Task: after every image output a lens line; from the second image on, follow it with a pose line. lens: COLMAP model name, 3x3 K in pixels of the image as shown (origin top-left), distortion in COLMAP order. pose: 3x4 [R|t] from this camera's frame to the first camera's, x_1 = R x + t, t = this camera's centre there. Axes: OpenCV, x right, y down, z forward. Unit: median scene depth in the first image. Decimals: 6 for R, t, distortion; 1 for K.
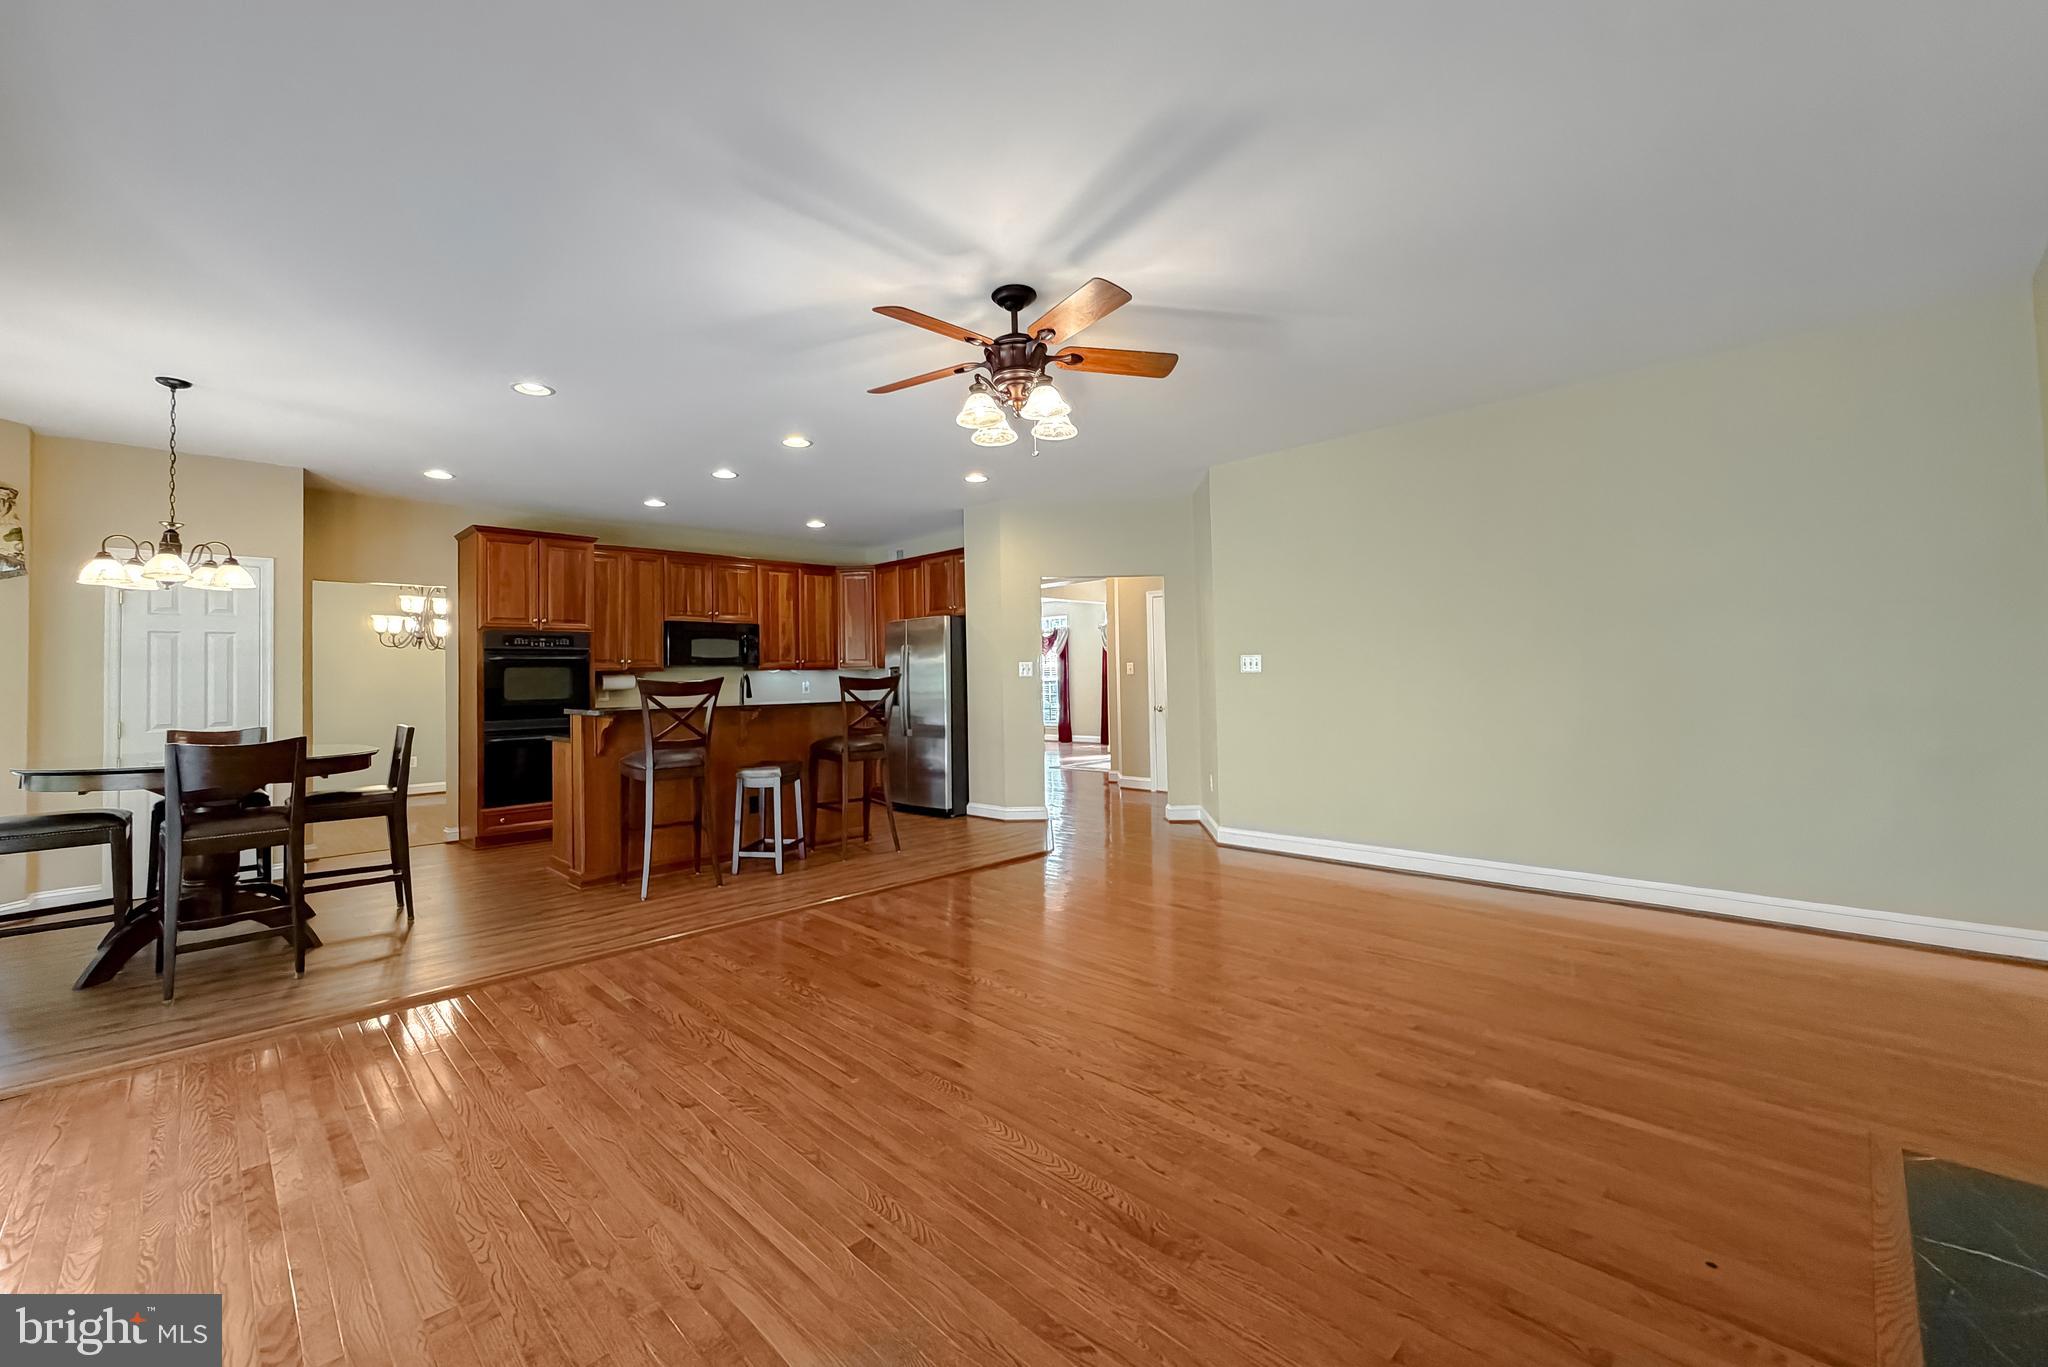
lens RADIAL K [[825.9, 0, 1022.8], [0, 825.9, 657.3], [0, 0, 1]] dist [0.001345, 0.000052]
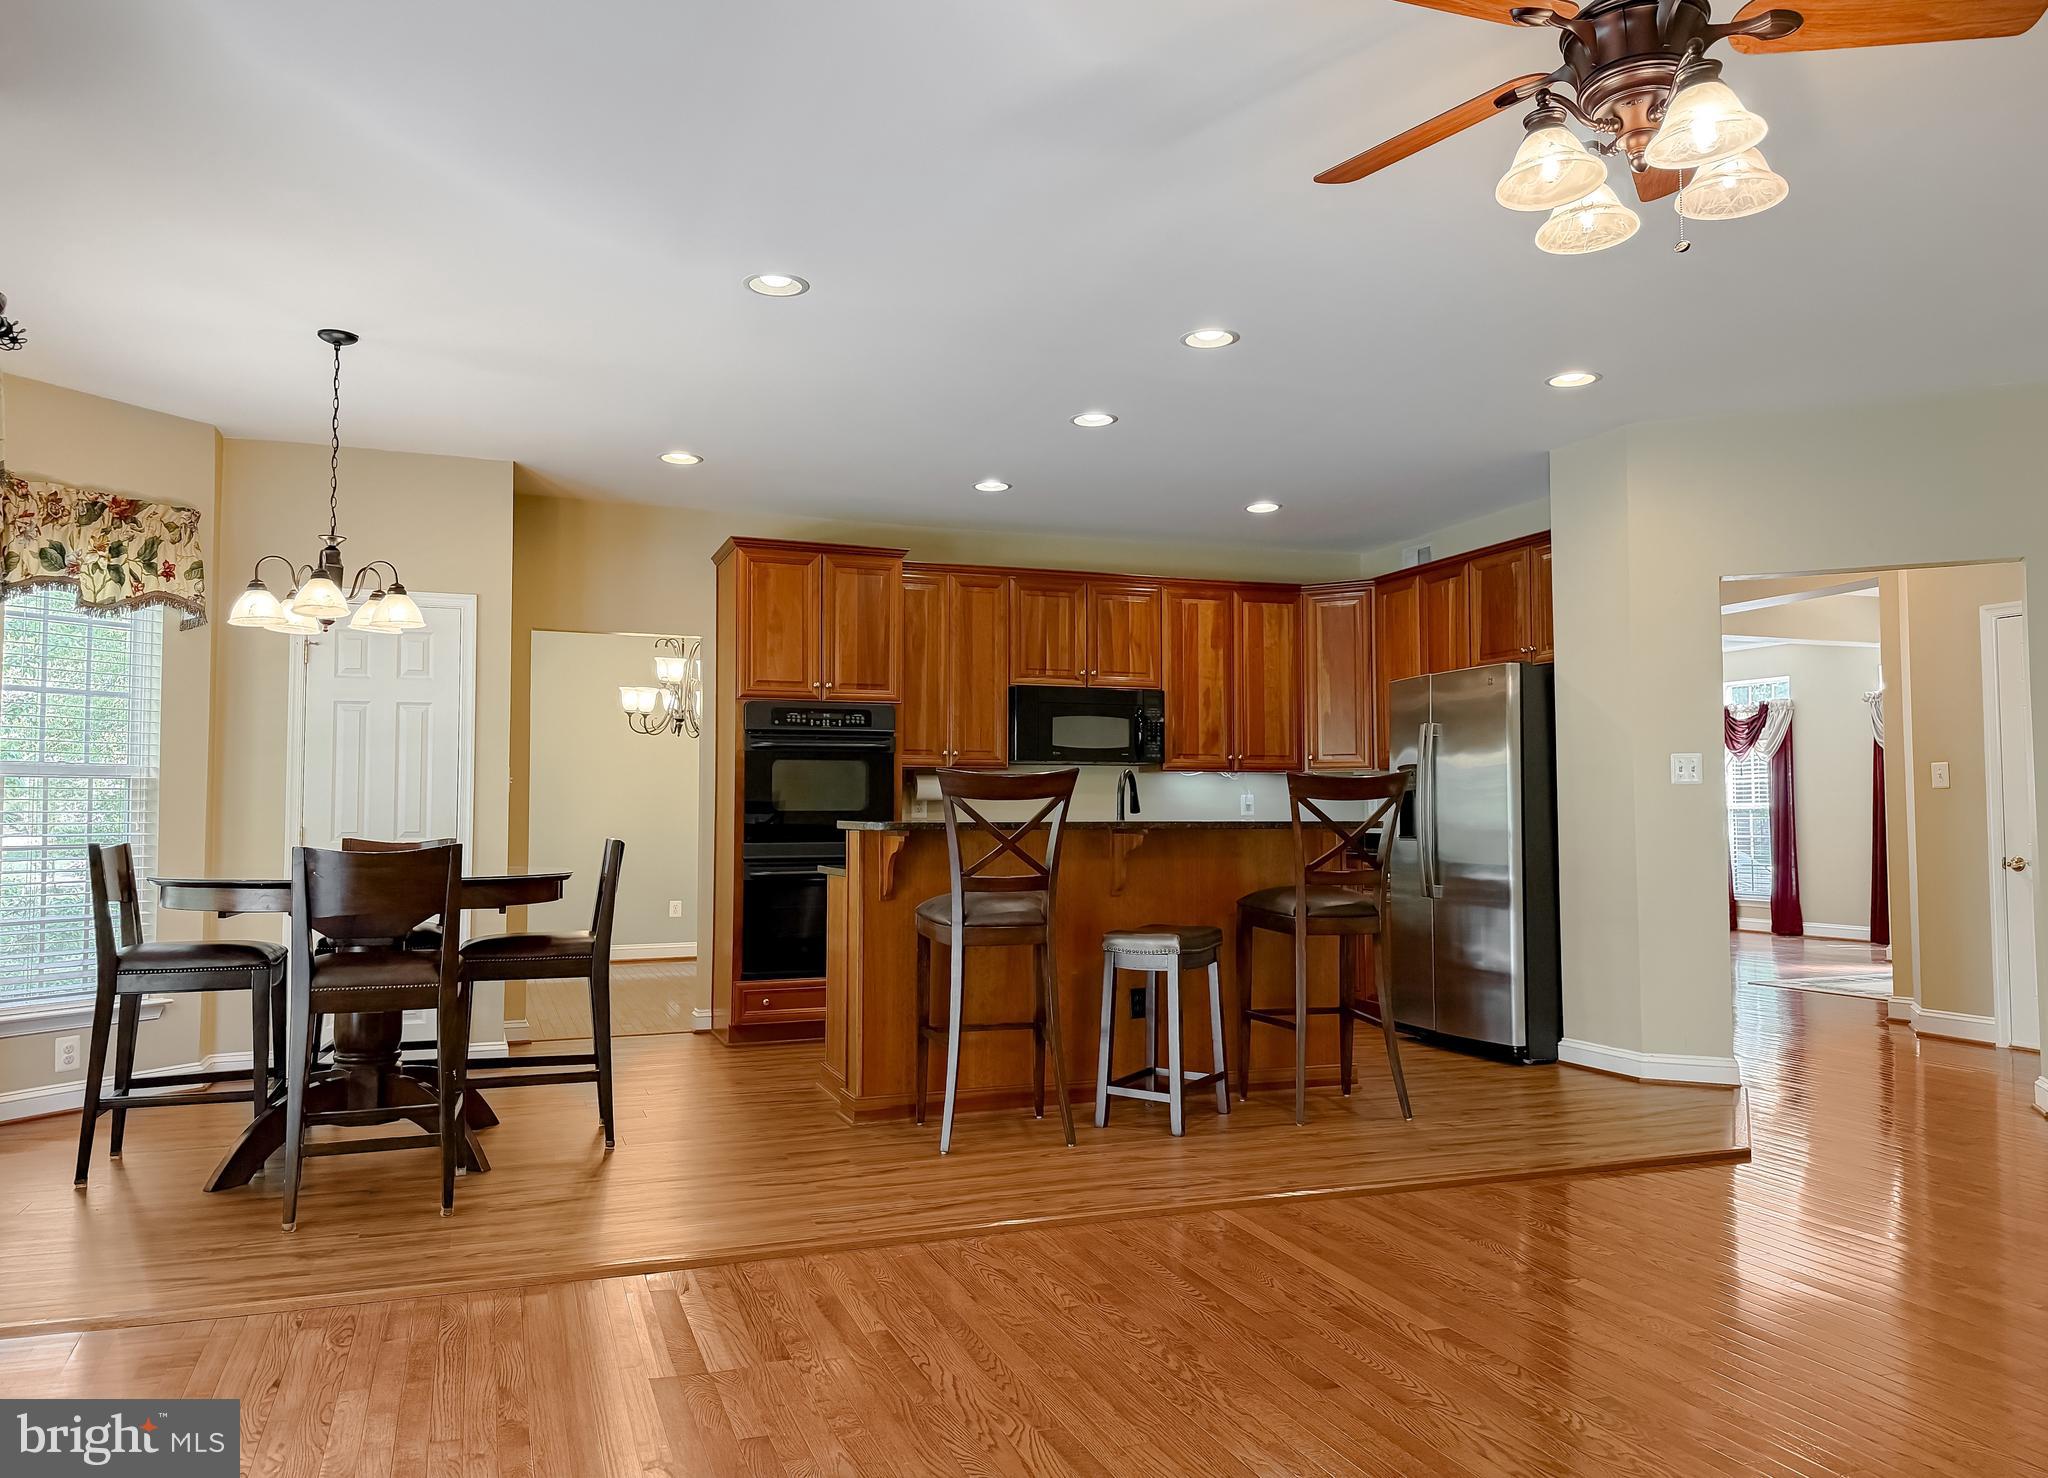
lens RADIAL K [[1437.2, 0, 1024.0], [0, 1437.2, 739.0], [0, 0, 1]] dist [0.088844, -0.124617]
pose [[0.908361, -0.005619, -0.418150, 0.010516], [-0.003718, 0.999762, -0.021511, 0.020792], [0.418171, 0.021095, 0.908123, 0.080855]]
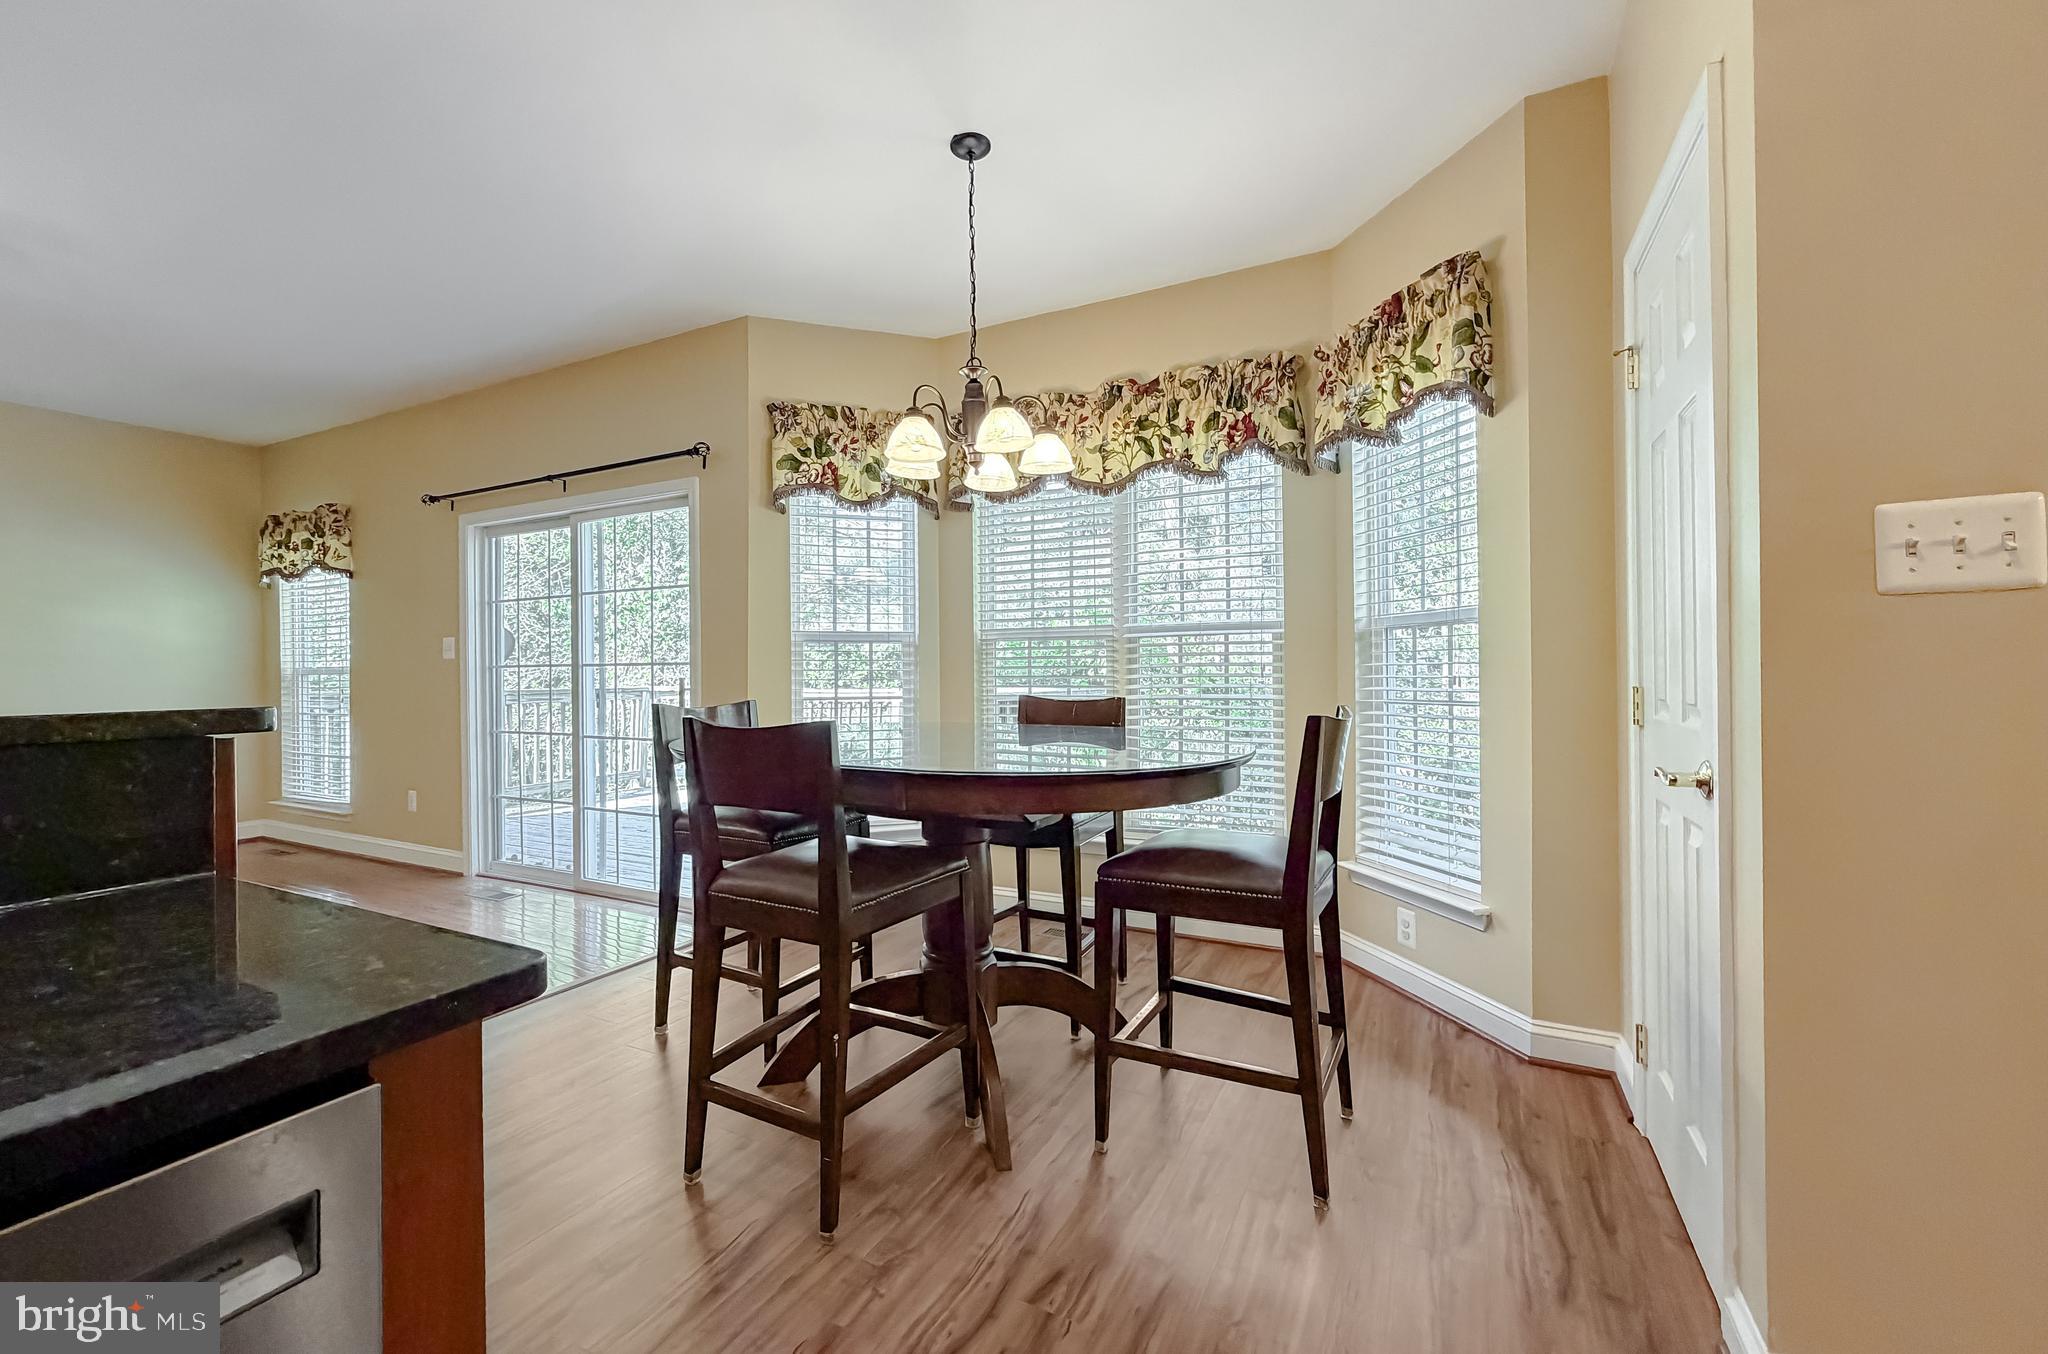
lens RADIAL K [[823.0, 0, 1024.0], [0, 823.0, 677.0], [0, 0, 1]] dist [-0.000160, -0.000134]
pose [[-0.951795, 0.024677, -0.305739, -0.569927], [0.031979, 0.999310, -0.018896, 0.058191], [0.305062, -0.027763, -0.951928, 1.051757]]
